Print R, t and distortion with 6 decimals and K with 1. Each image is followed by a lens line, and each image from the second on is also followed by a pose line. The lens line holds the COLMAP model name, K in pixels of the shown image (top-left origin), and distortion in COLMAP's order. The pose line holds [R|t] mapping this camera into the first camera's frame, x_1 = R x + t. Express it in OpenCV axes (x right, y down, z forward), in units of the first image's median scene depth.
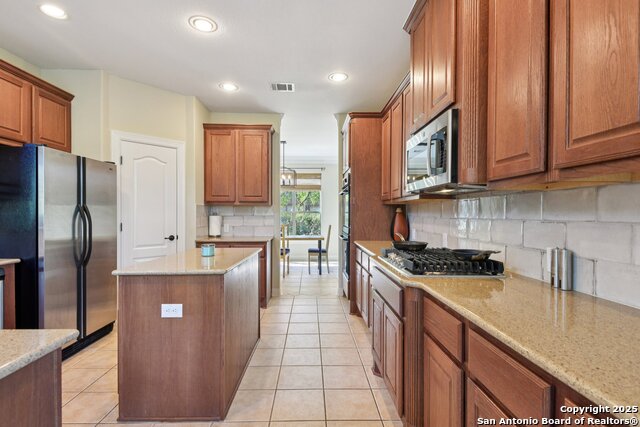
lens RADIAL K [[307.3, 0, 320.5], [0, 307.3, 215.4], [0, 0, 1]] dist [-0.003258, -0.001249]
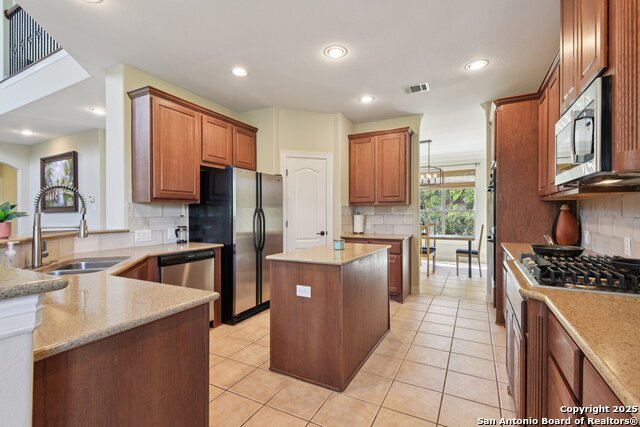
lens RADIAL K [[290.0, 0, 320.0], [0, 290.0, 213.5], [0, 0, 1]] dist [0.003407, -0.000523]
pose [[0.867878, -0.005580, -0.496746, 0.085154], [0.003993, 0.999983, -0.004258, -0.000346], [0.496761, 0.001712, 0.867886, 0.005040]]
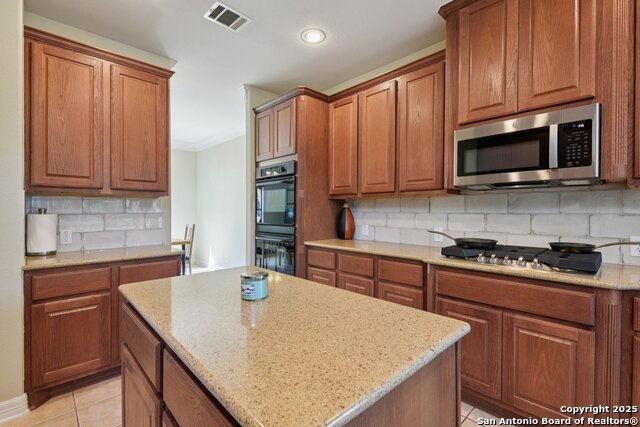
lens RADIAL K [[290.0, 0, 320.0], [0, 290.0, 213.5], [0, 0, 1]] dist [0.003407, -0.000523]
pose [[0.742858, -0.009889, 0.669376, -0.434226], [0.006598, 0.999950, 0.007451, -0.000665], [-0.669417, -0.001118, 0.742886, 0.432801]]
